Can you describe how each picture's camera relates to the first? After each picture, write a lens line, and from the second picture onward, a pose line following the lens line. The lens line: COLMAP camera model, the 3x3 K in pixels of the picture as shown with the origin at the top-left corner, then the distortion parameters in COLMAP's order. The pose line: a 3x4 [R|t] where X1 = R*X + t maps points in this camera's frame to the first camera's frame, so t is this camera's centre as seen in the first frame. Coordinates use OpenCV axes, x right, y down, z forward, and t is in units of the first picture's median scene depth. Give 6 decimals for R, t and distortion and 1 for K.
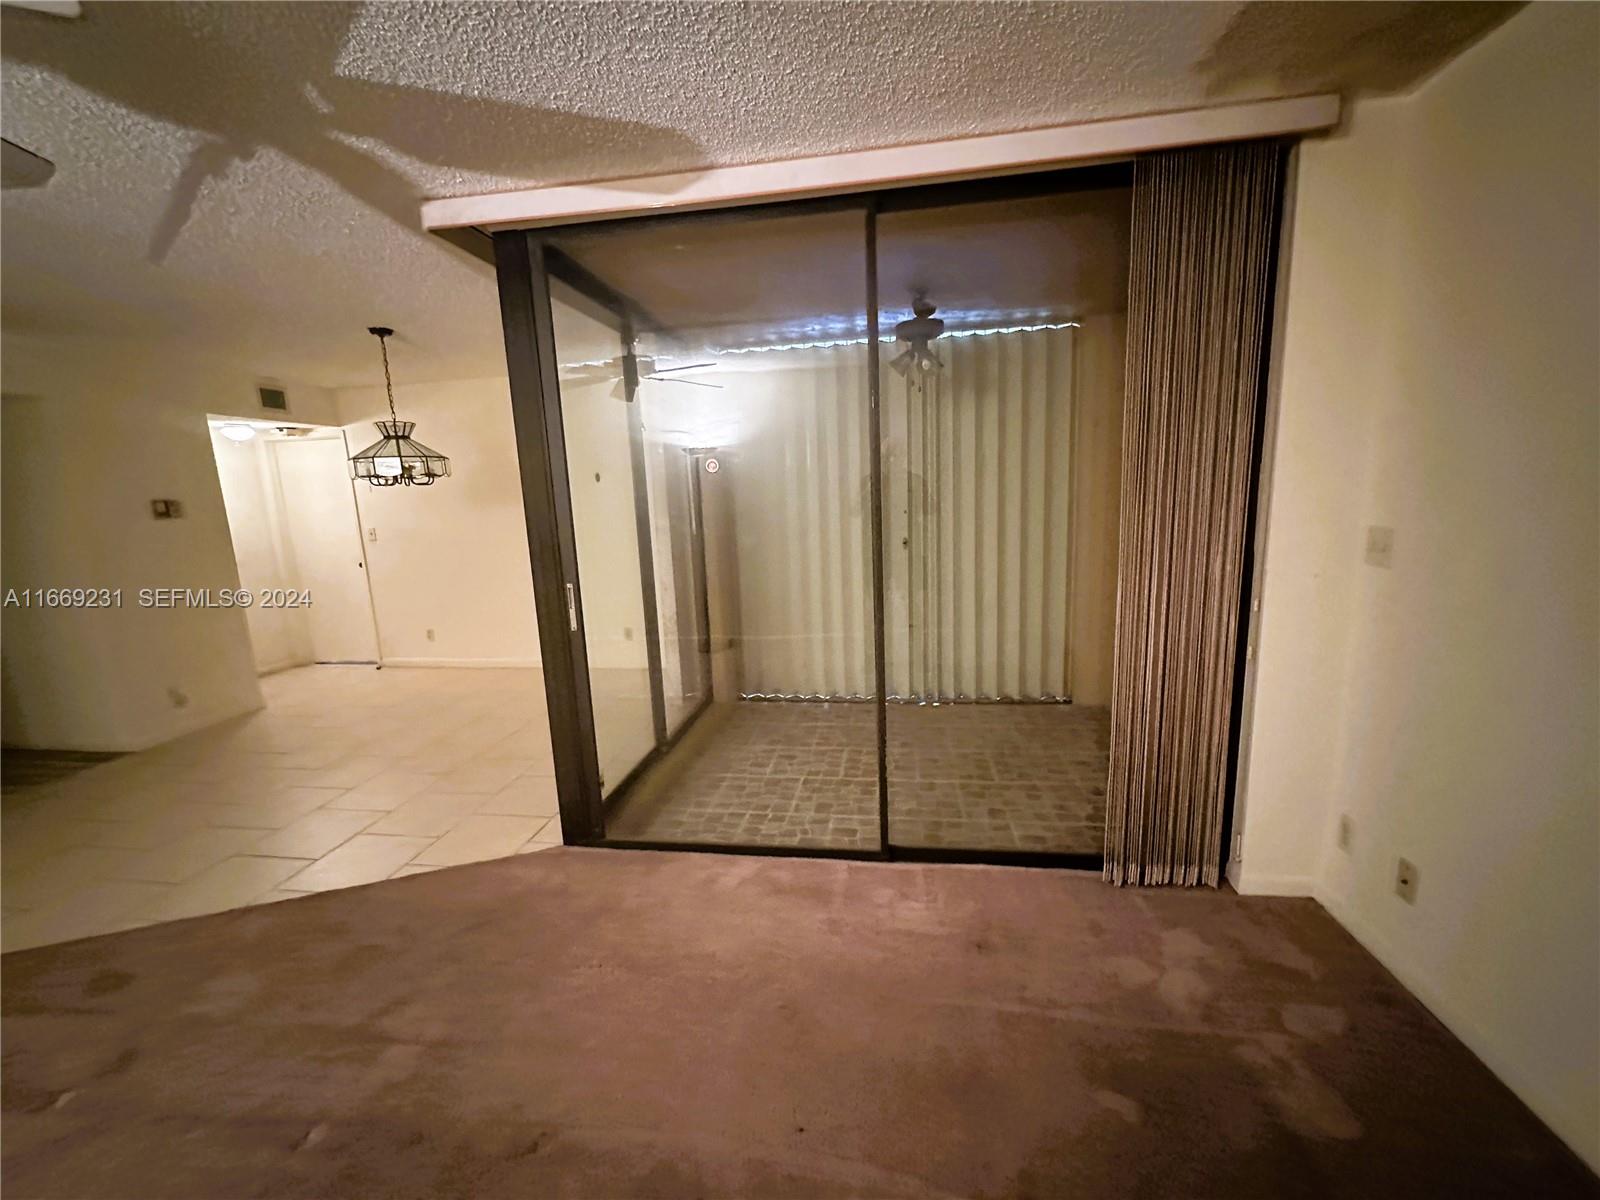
lens RADIAL K [[639.8, 0, 800.0], [0, 639.8, 600.0], [0, 0, 1]] dist [-0.001305, 0.000343]
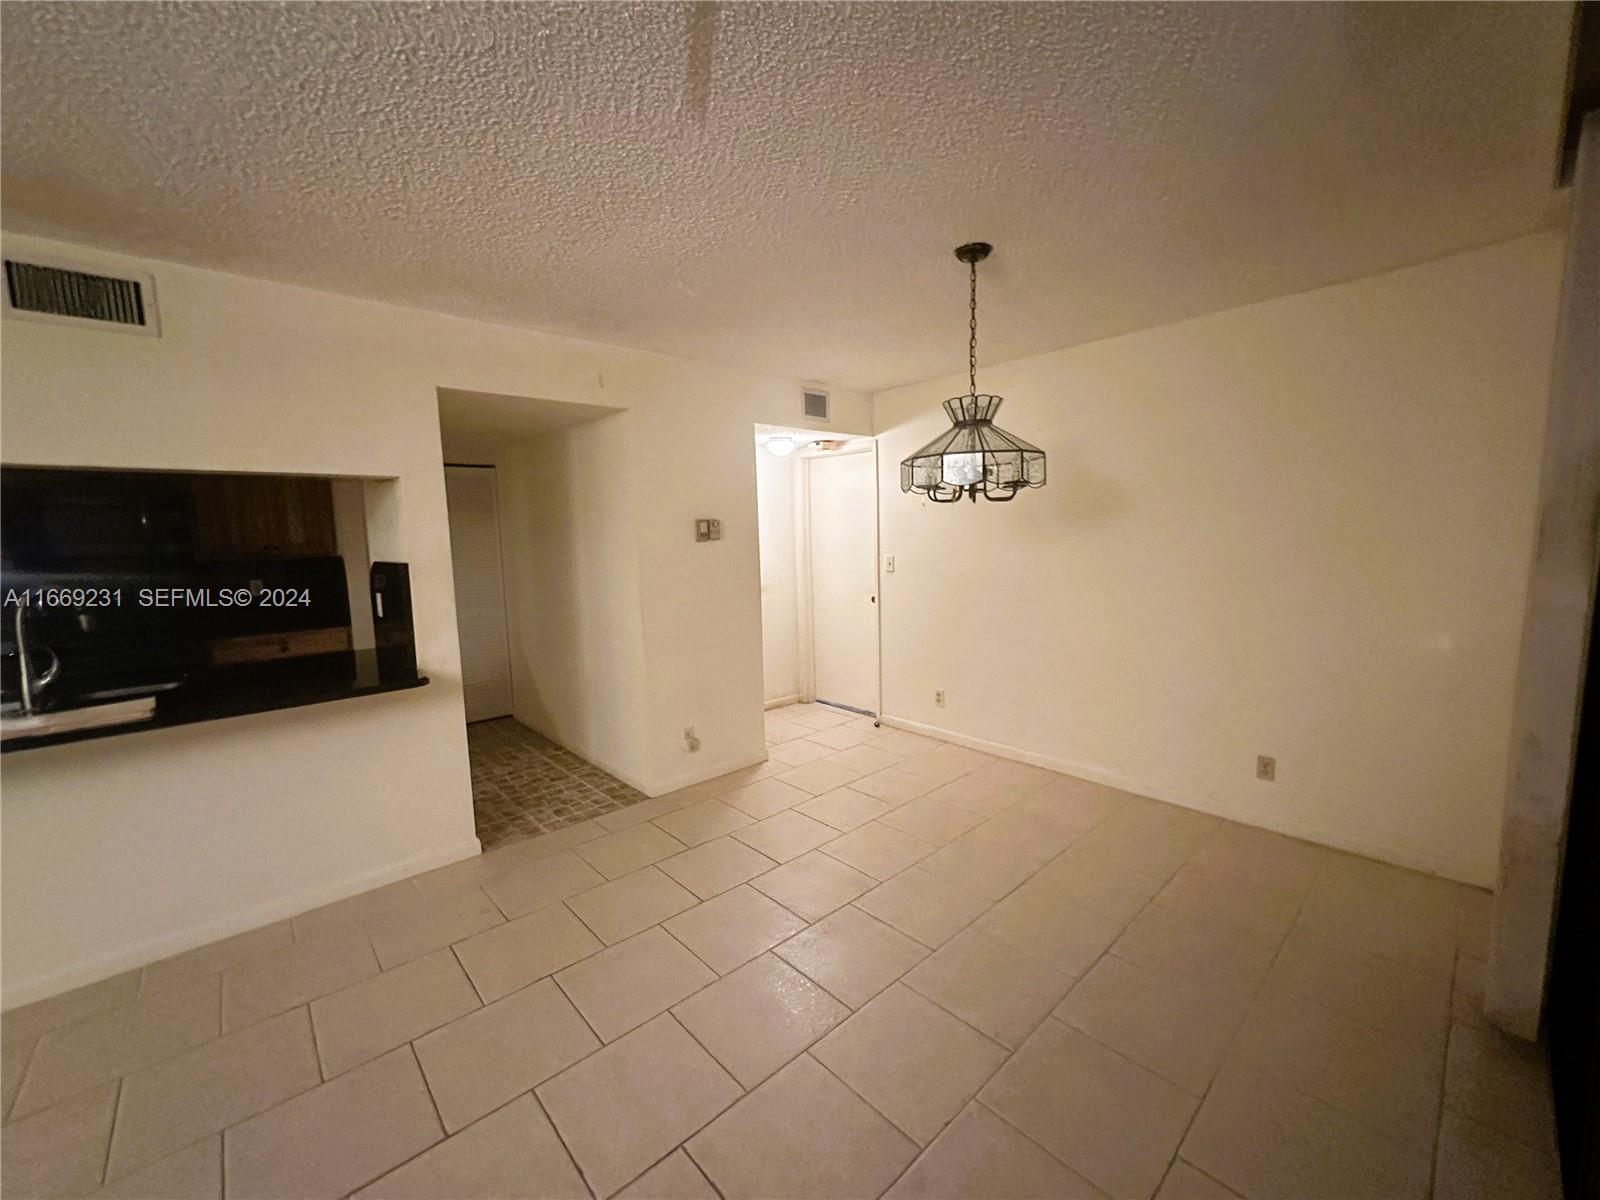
lens RADIAL K [[639.8, 0, 800.0], [0, 639.8, 600.0], [0, 0, 1]] dist [-0.001305, 0.000343]
pose [[0.776589, 0.092242, -0.623218, -0.351875], [-0.116688, 0.993167, 0.001593, -0.066073], [0.619106, 0.071485, 0.782047, 0.417896]]
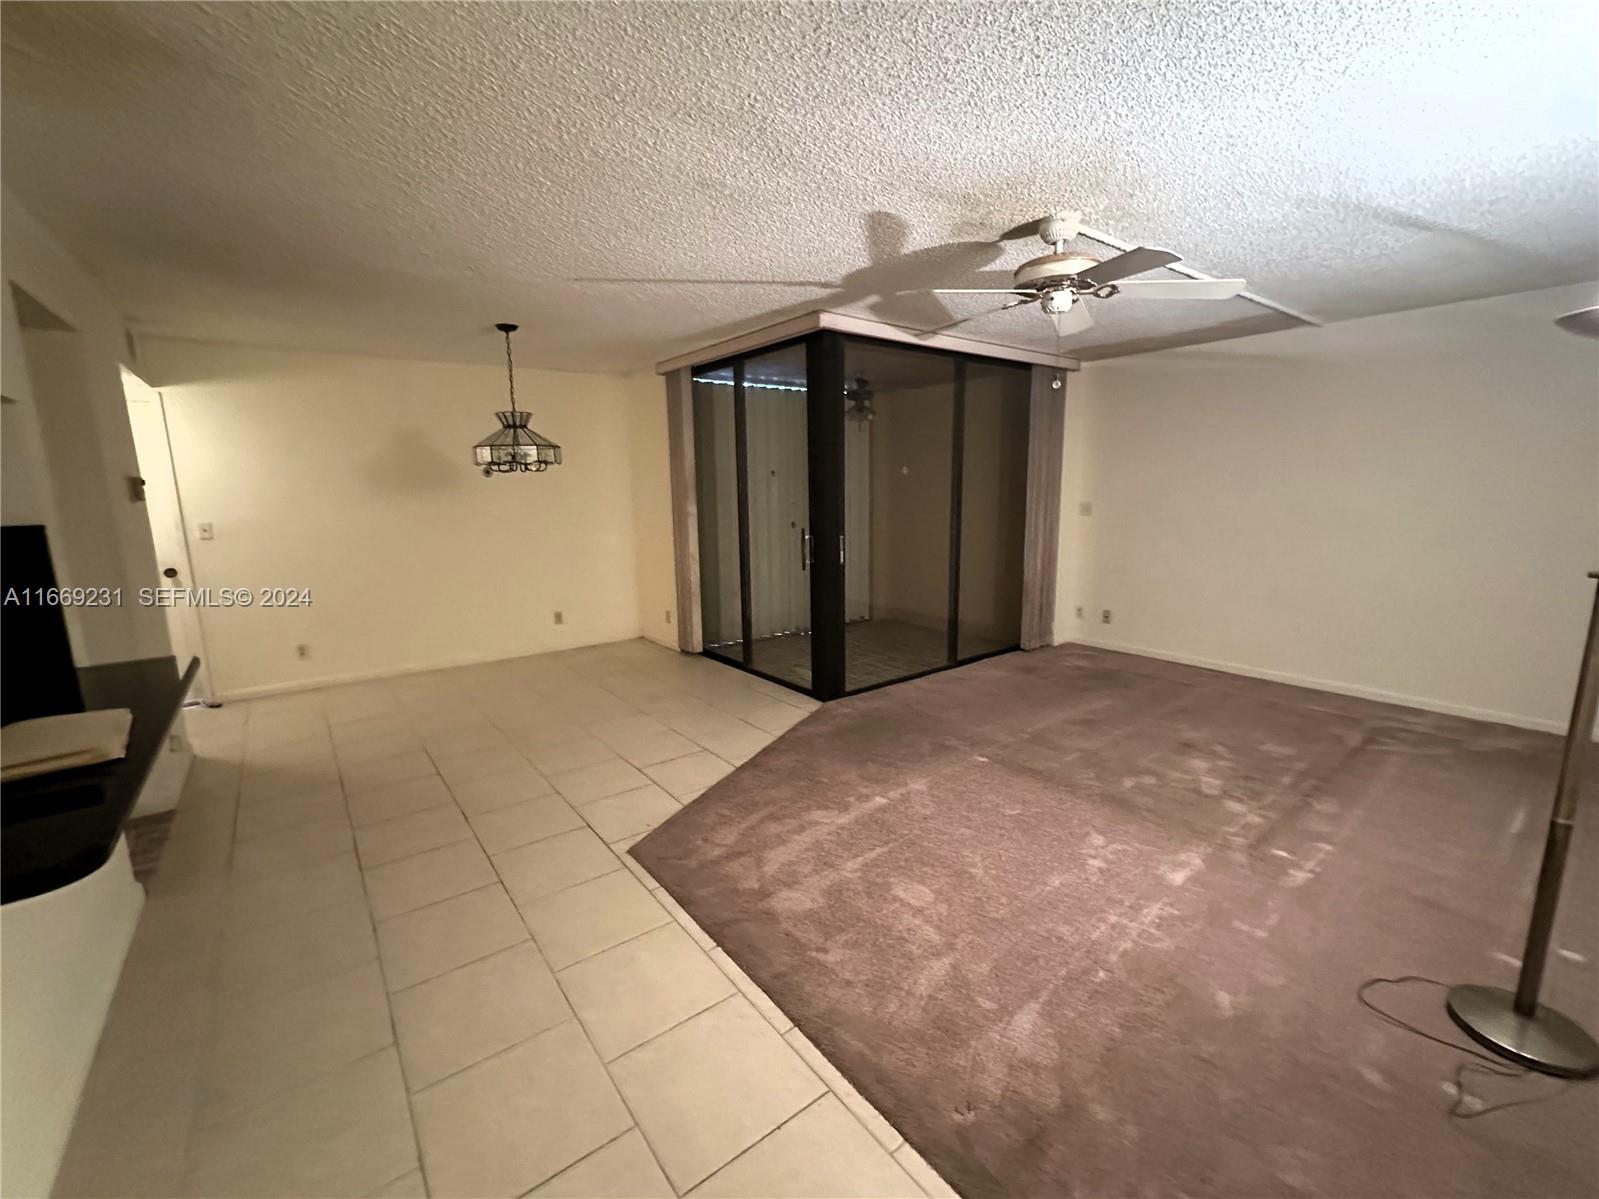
lens RADIAL K [[682.0, 0, 805.6], [0, 682.0, 597.3], [0, 0, 1]] dist [-0.013797, 0.000128]
pose [[0.686146, -0.089365, 0.721954, -1.114884], [0.111186, 0.993649, 0.017325, 0.061649], [-0.718916, 0.068384, 0.691725, -0.106320]]
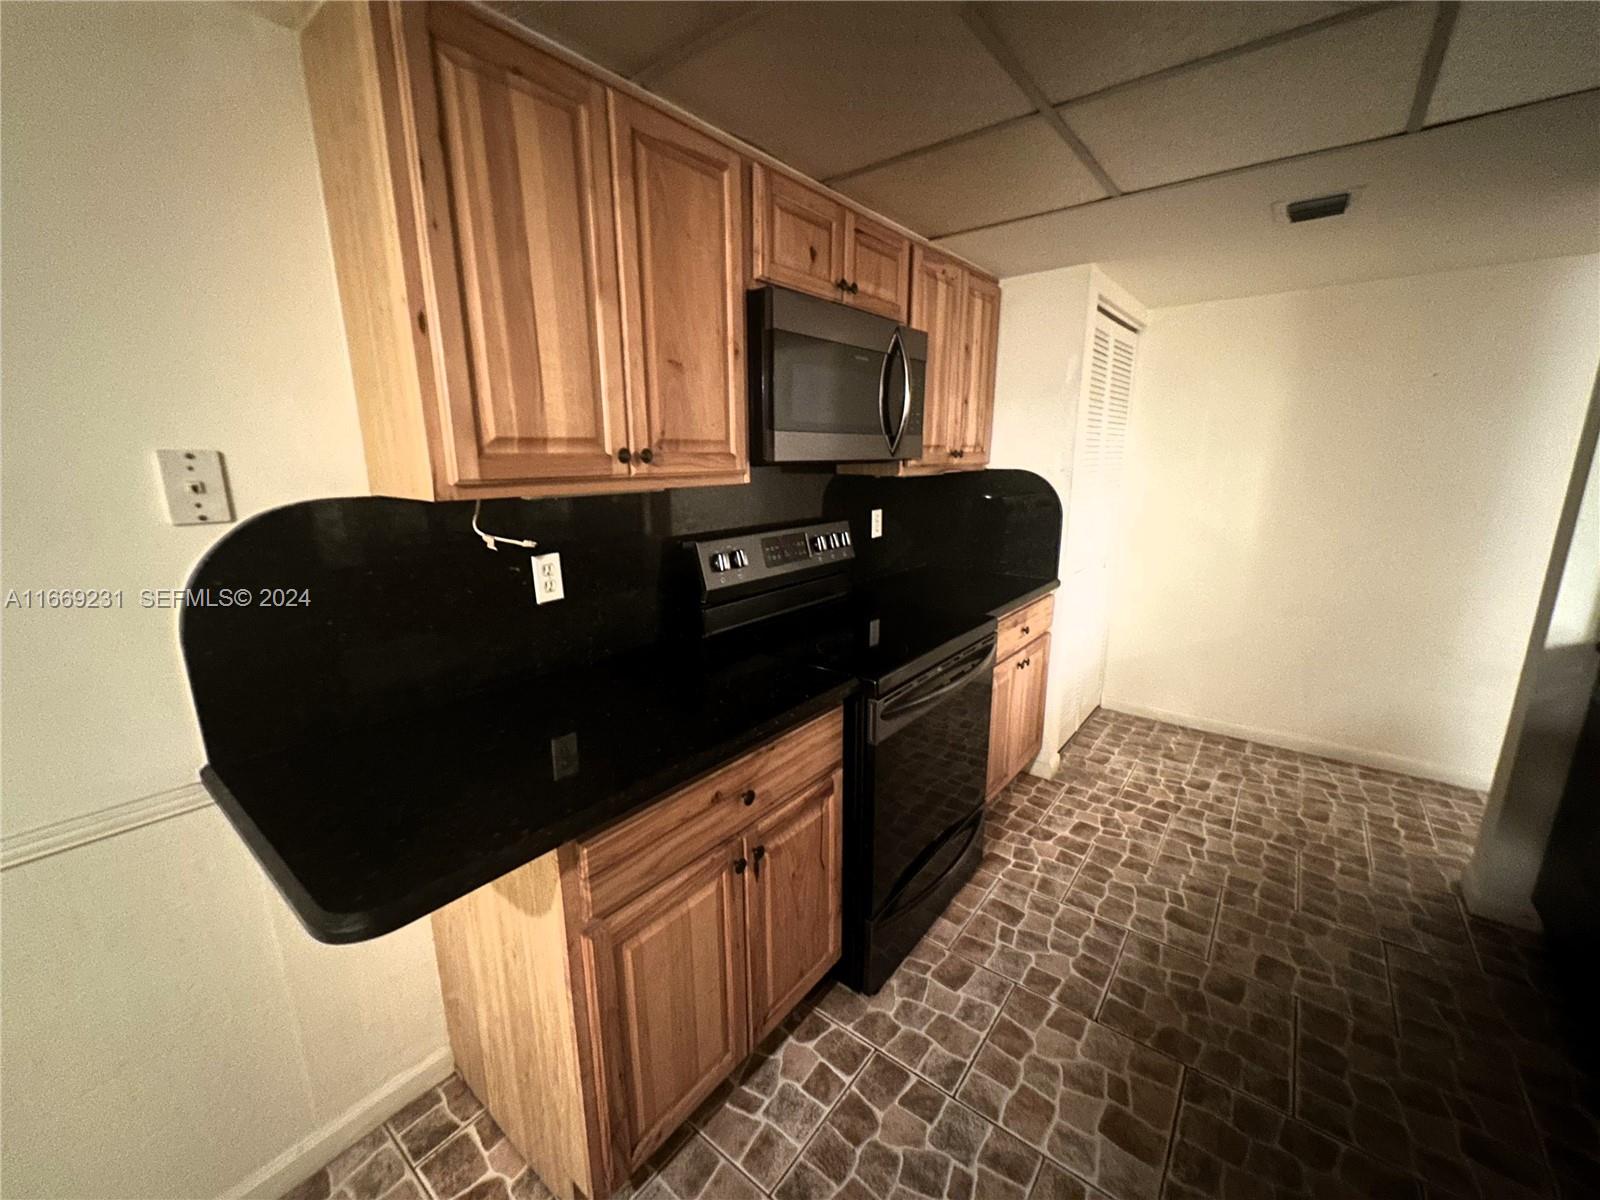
lens RADIAL K [[639.8, 0, 800.0], [0, 639.8, 600.0], [0, 0, 1]] dist [-0.001305, 0.000343]
pose [[0.870696, 0.146293, -0.469561, -1.621988], [-0.115485, 0.988857, 0.093940, 0.058731], [0.478071, -0.027566, 0.877888, 0.073179]]
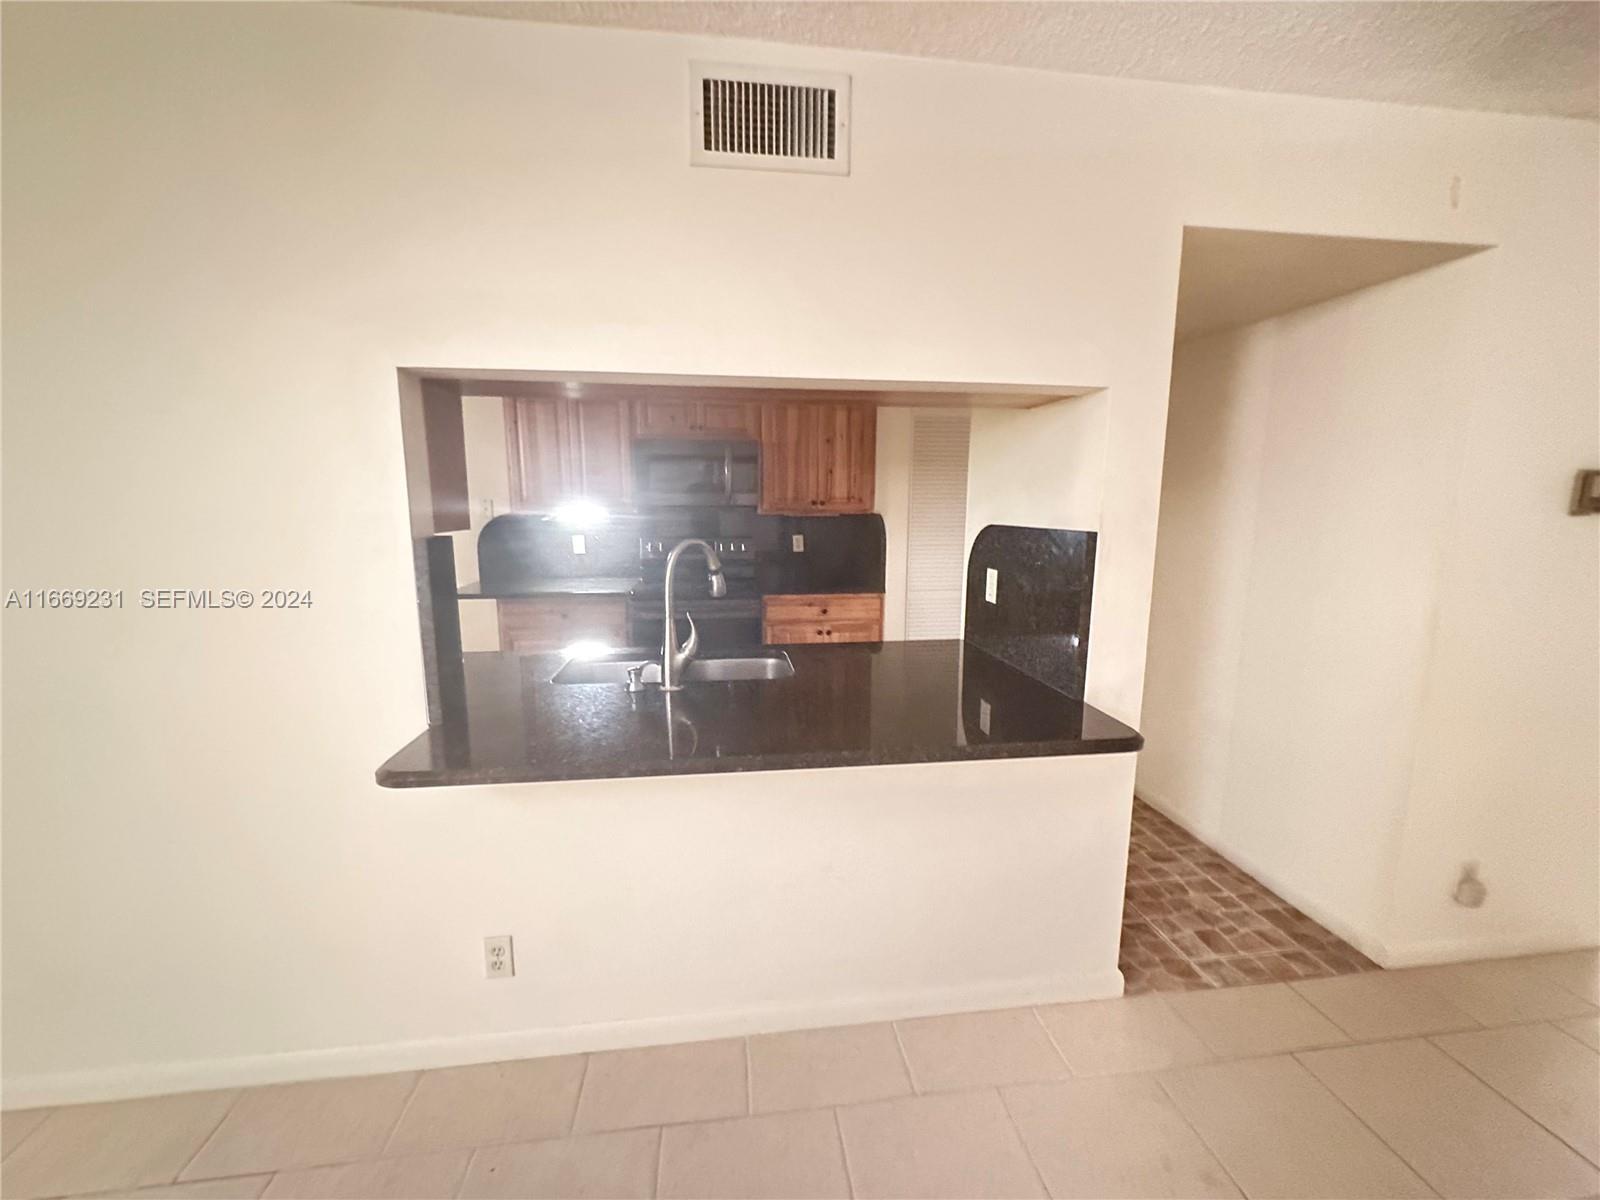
lens RADIAL K [[639.8, 0, 800.0], [0, 639.8, 600.0], [0, 0, 1]] dist [-0.001305, 0.000343]
pose [[0.277890, 0.191812, -0.941268, -0.772322], [-0.180152, 0.972882, 0.145069, -0.036728], [0.943569, 0.129259, 0.304909, 0.384057]]
